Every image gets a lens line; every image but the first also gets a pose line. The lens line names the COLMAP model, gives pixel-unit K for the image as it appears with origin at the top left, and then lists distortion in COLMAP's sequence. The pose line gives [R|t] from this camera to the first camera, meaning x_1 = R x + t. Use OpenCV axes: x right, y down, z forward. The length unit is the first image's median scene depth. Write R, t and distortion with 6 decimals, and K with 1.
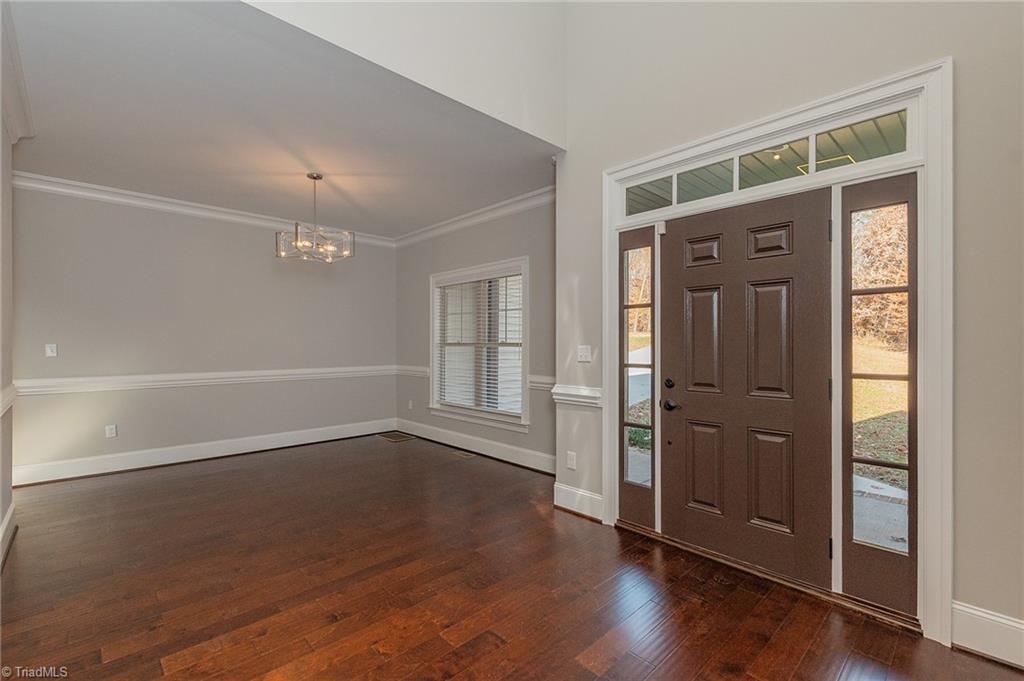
lens RADIAL K [[455.8, 0, 512.0], [0, 455.8, 340.5], [0, 0, 1]] dist [0.010748, -0.000095]
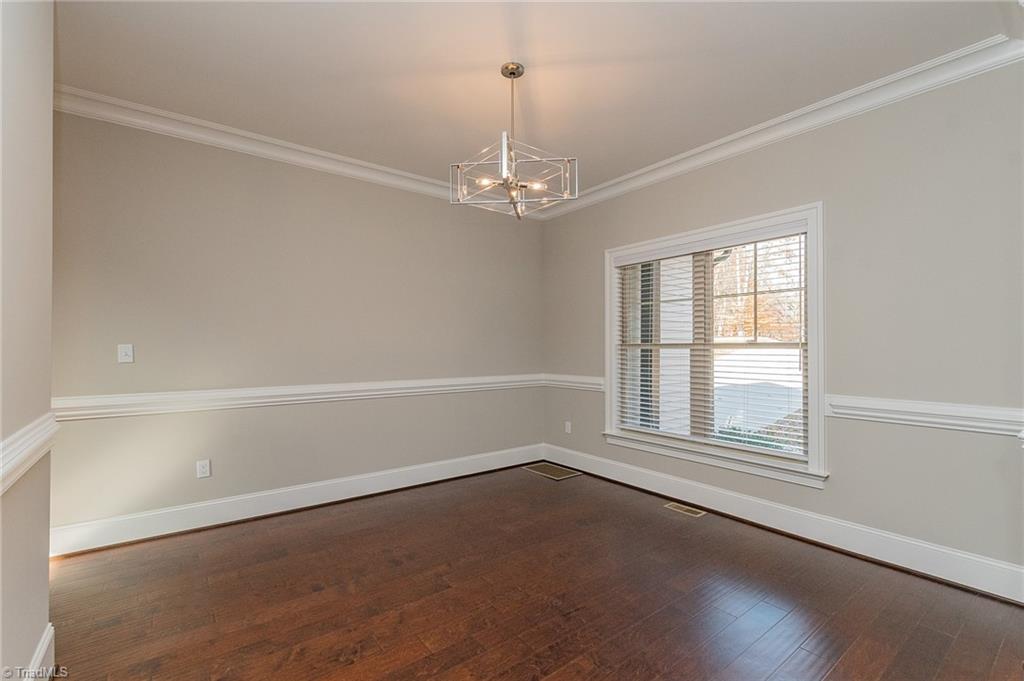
lens RADIAL K [[409.2, 0, 482.9], [0, 409.2, 340.6], [0, 0, 1]] dist [0.000518, -0.000049]
pose [[0.995103, -0.005660, -0.098679, -0.308104], [0.005021, 0.999965, -0.006729, 0.003387], [0.098713, 0.006201, 0.995097, 0.334361]]
